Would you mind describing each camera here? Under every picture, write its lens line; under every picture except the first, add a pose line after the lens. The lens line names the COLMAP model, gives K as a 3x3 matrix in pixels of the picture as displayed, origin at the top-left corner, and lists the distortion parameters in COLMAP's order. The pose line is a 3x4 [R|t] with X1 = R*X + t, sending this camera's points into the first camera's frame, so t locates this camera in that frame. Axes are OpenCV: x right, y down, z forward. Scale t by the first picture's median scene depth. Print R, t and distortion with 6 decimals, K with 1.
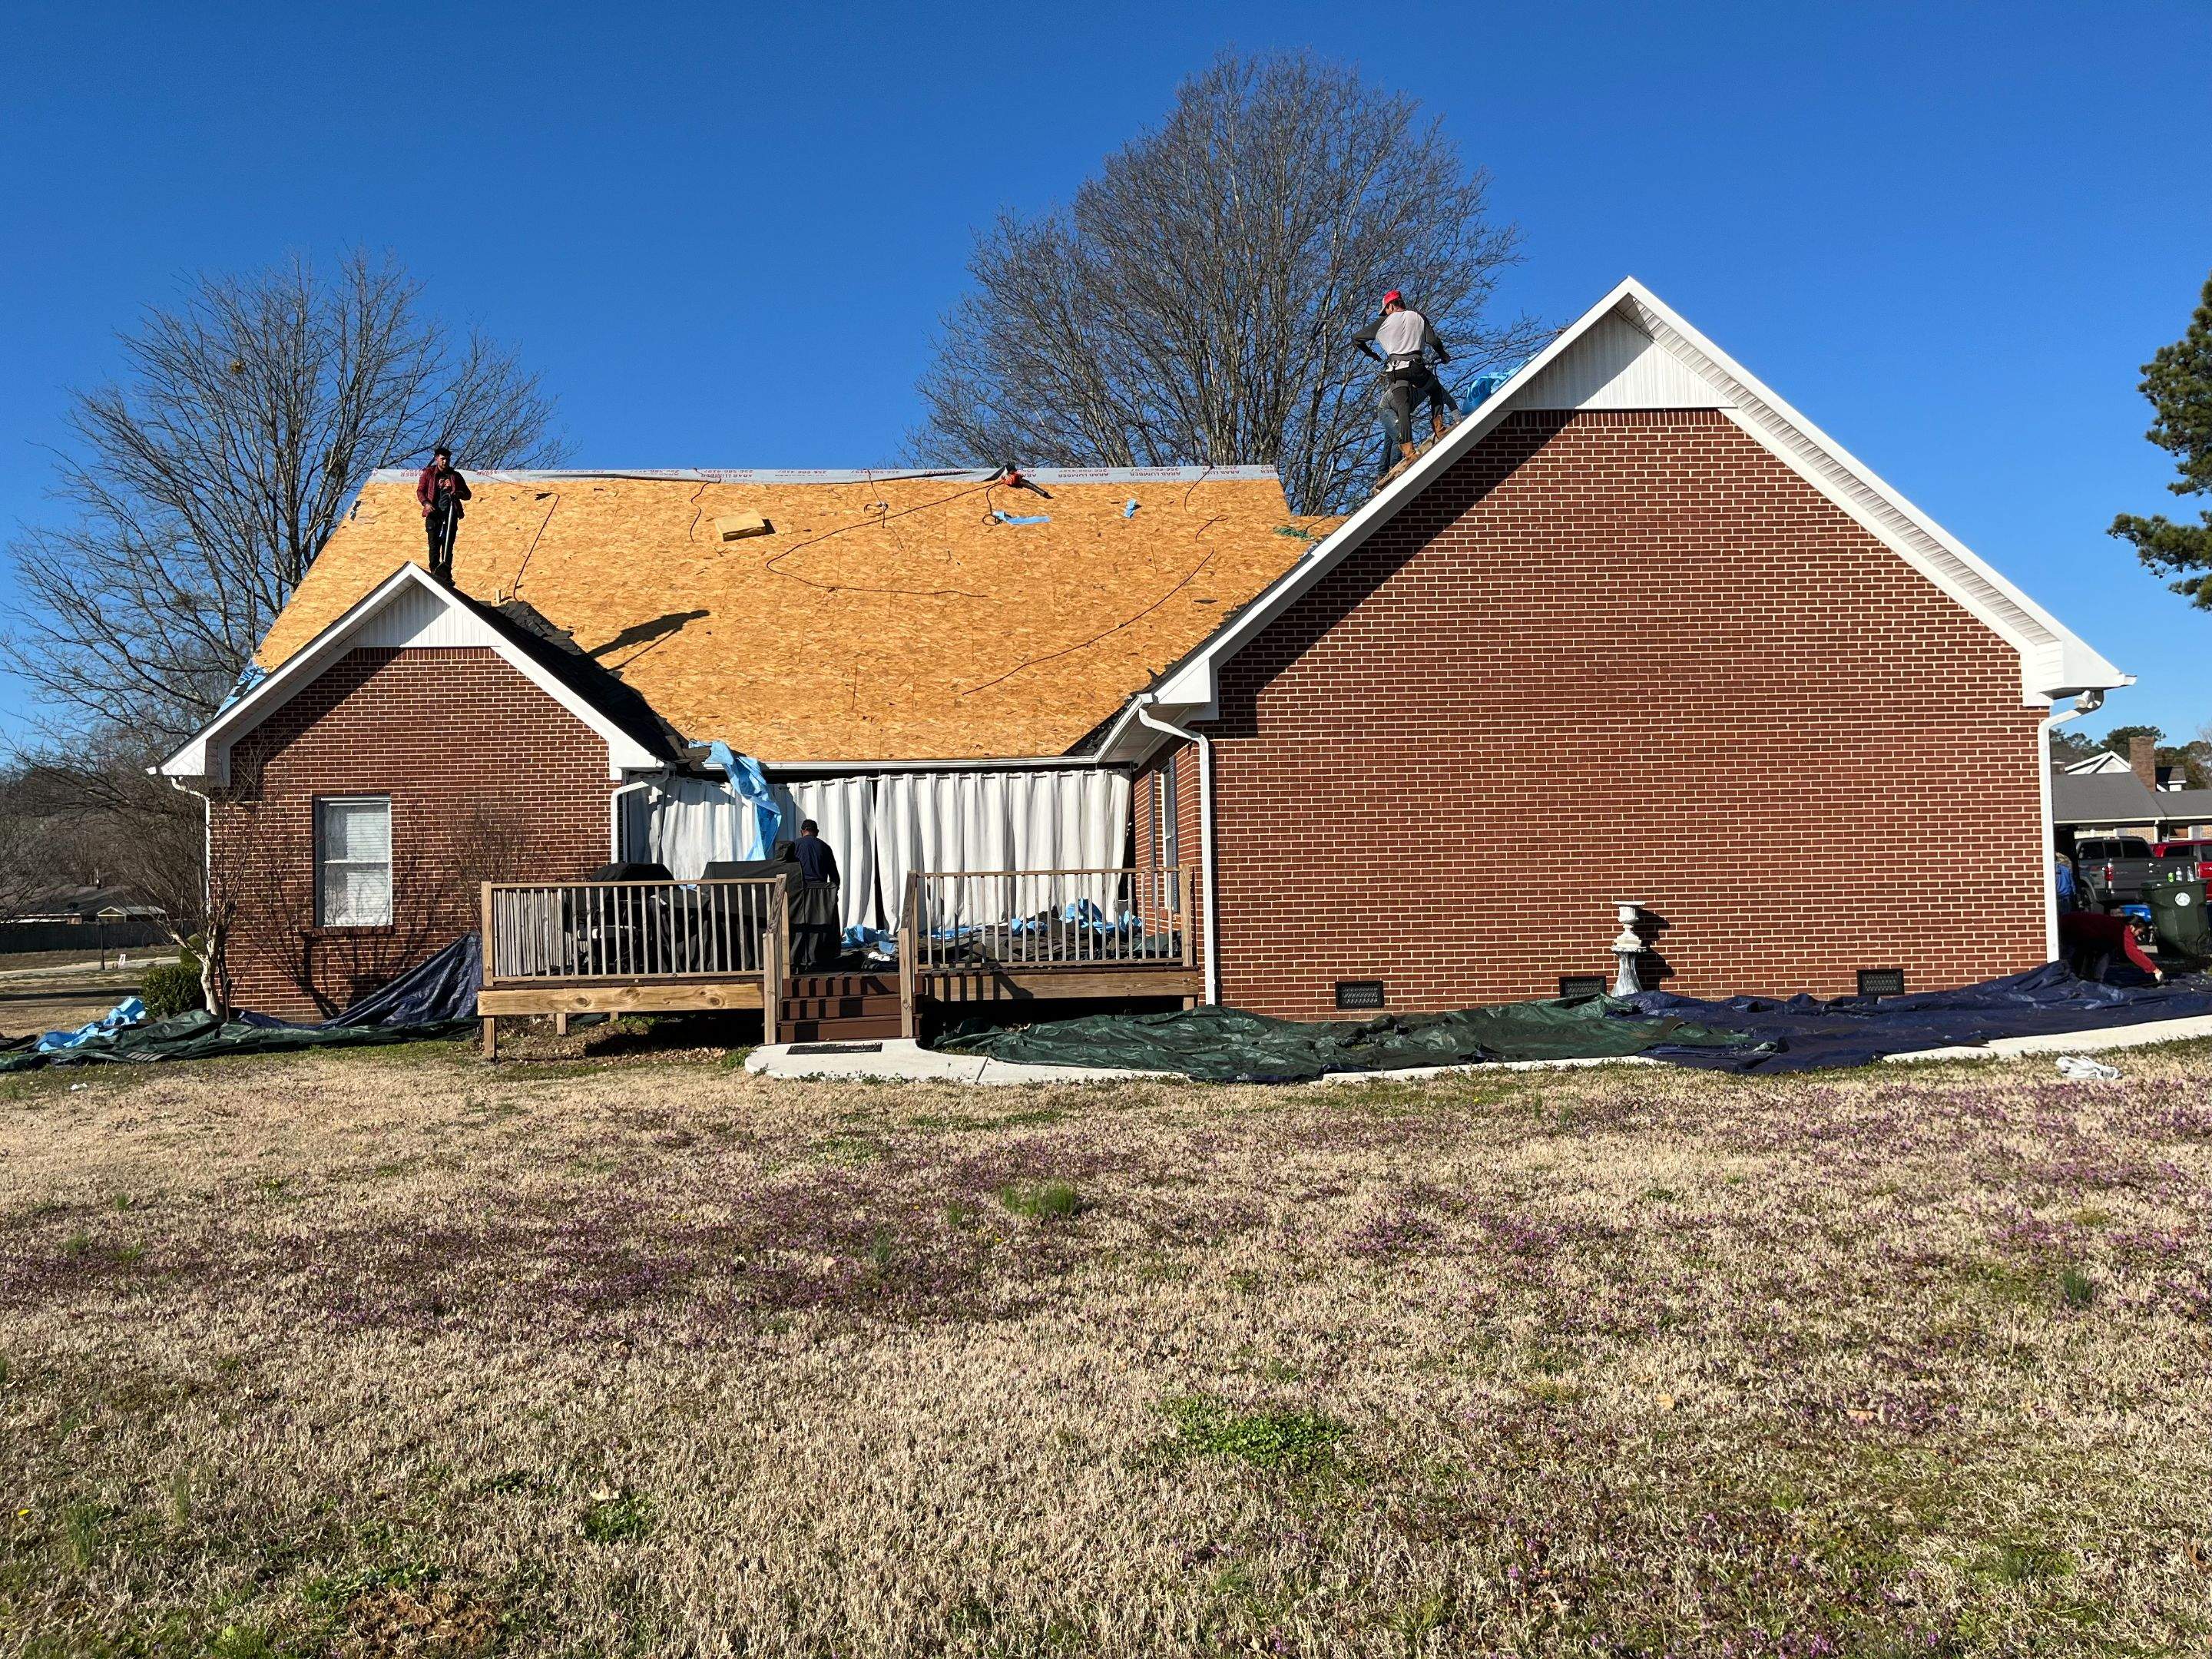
lens RADIAL K [[1651.0, 0, 1078.9], [0, 1651.0, 819.2], [0, 0, 1]] dist [0.065004, -0.012192]
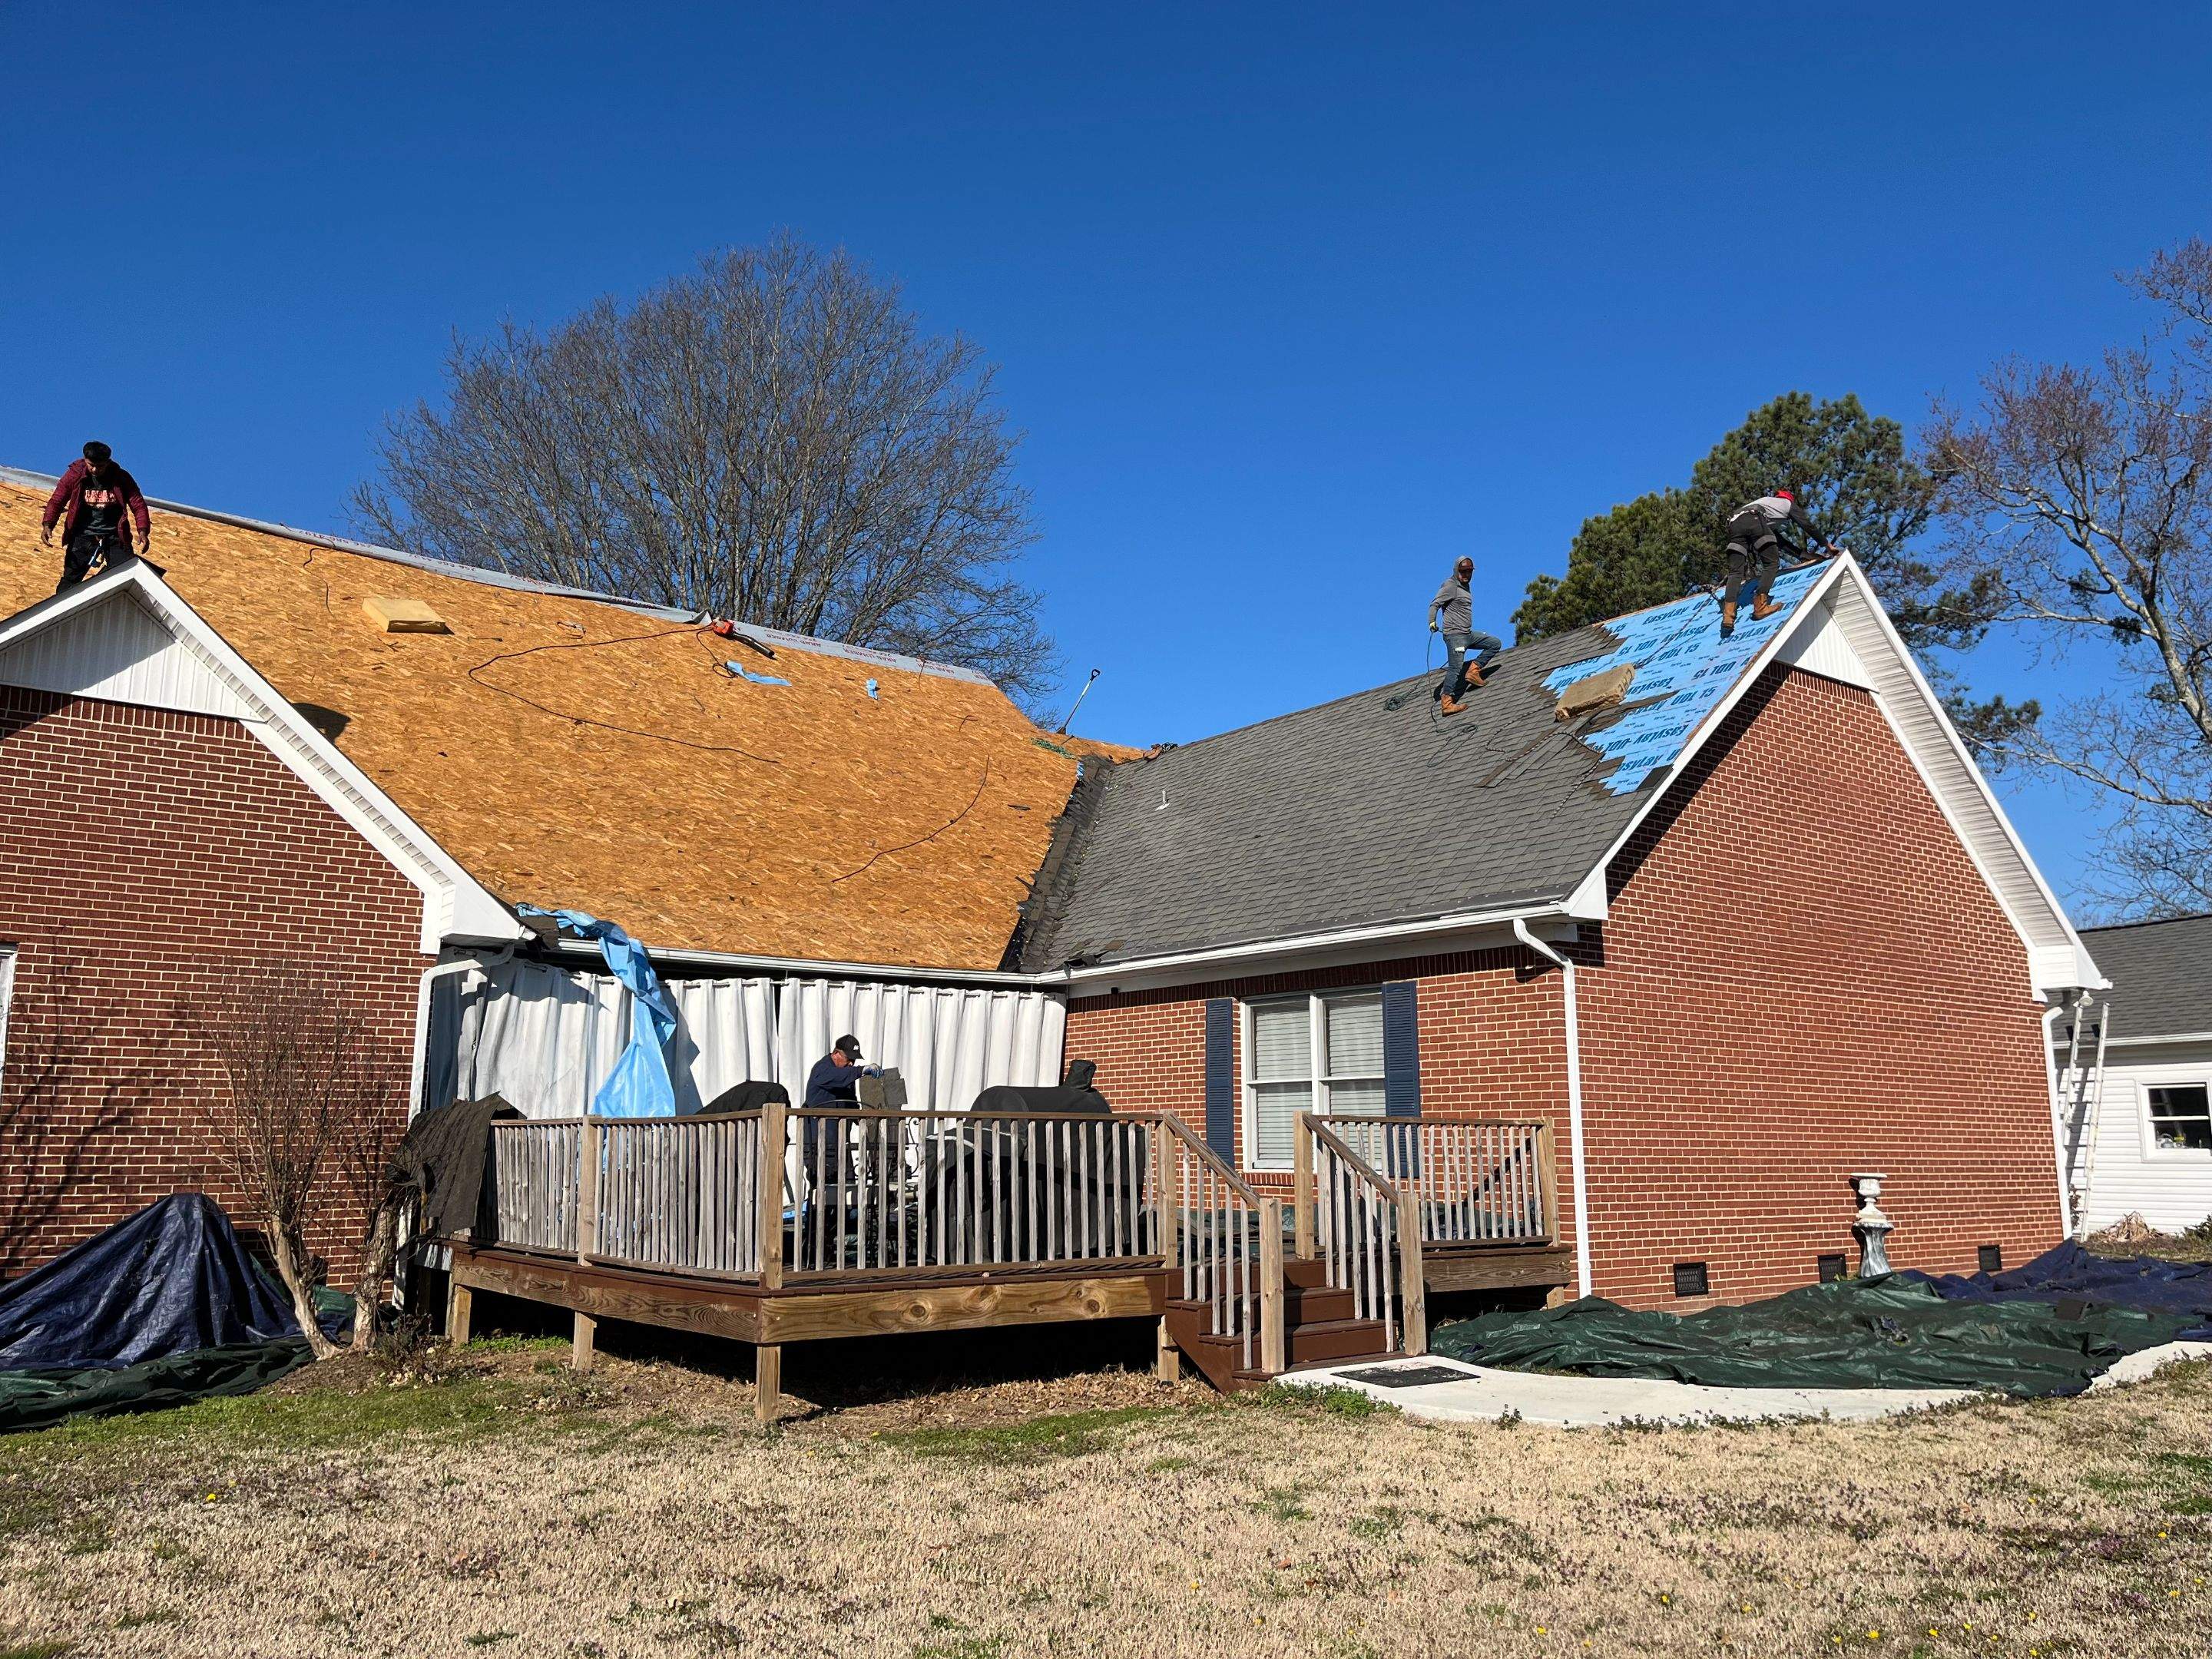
lens RADIAL K [[1651.0, 0, 1130.0], [0, 1651.0, 820.0], [0, 0, 1]] dist [0.065004, -0.012192]
pose [[0.824046, 0.132858, 0.550724, -0.557734], [-0.044475, 0.984284, -0.170903, 0.031782], [-0.564774, 0.116338, 0.817004, 0.416708]]
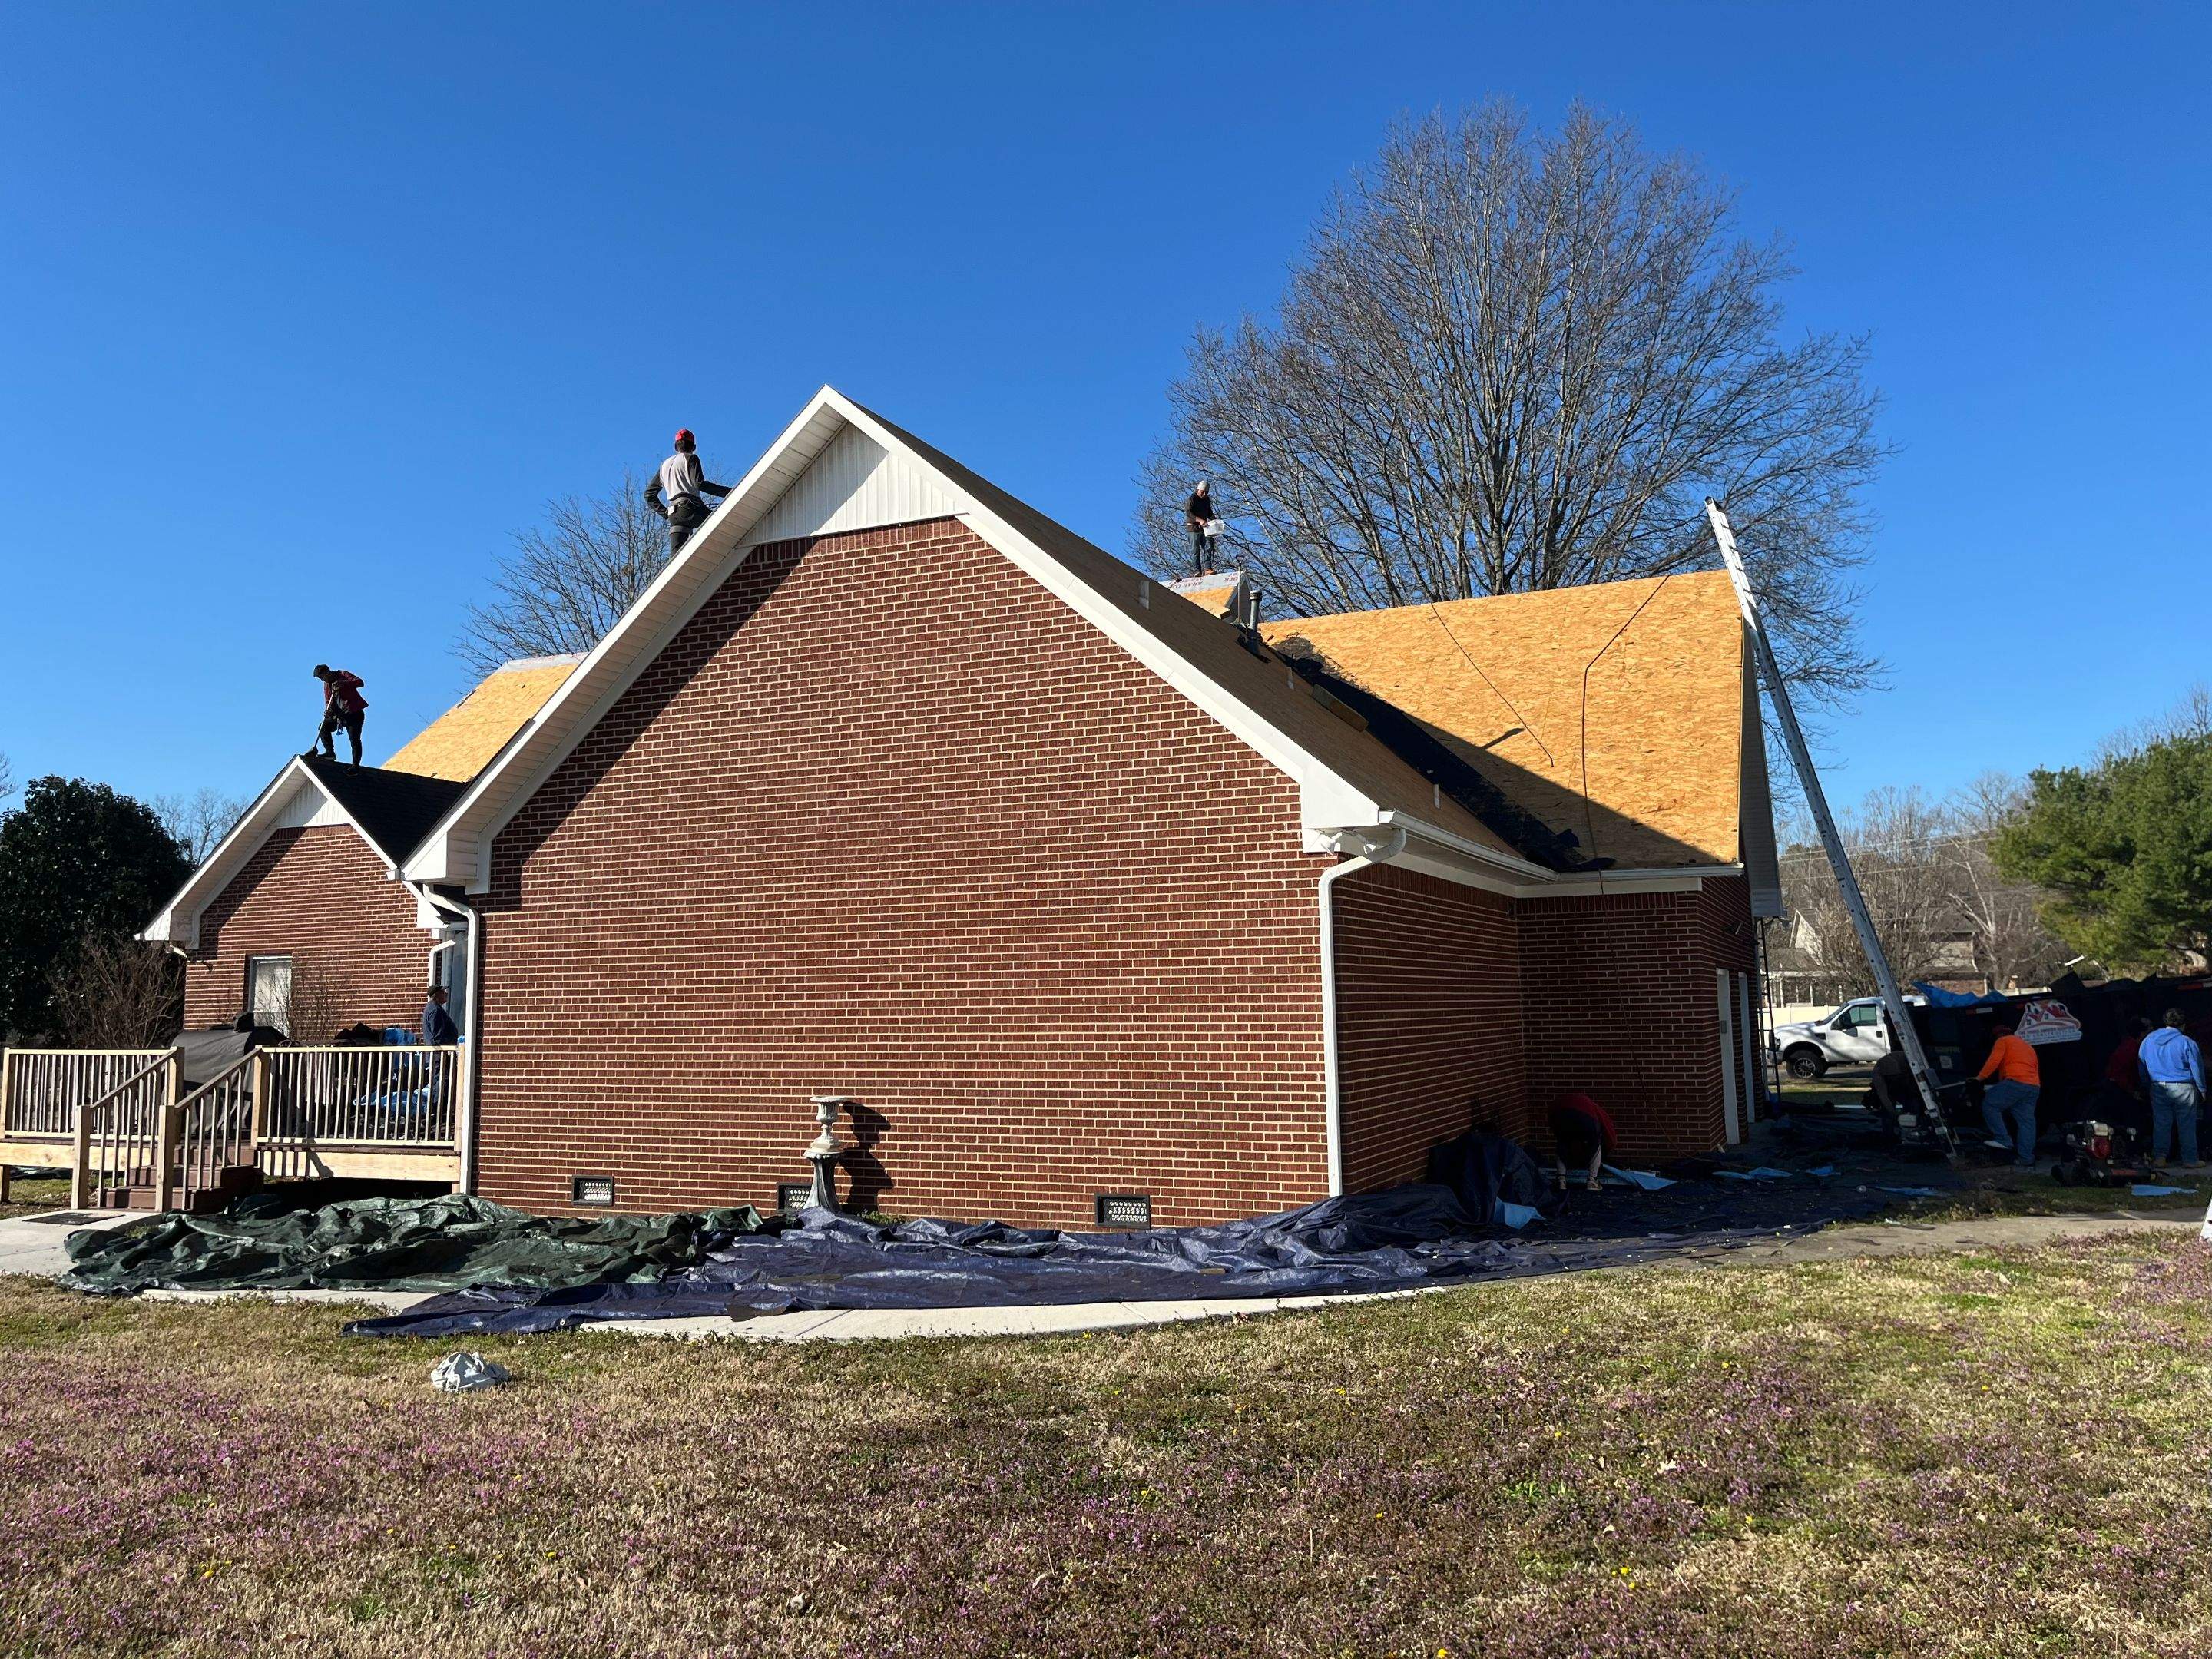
lens RADIAL K [[1651.0, 0, 1092.3], [0, 1651.0, 798.8], [0, 0, 1]] dist [0.065004, -0.012192]
pose [[0.882429, -0.045898, -0.468202, 0.829500], [0.012729, 0.997194, -0.073764, -0.037684], [0.470274, 0.059132, 0.880537, 0.293210]]
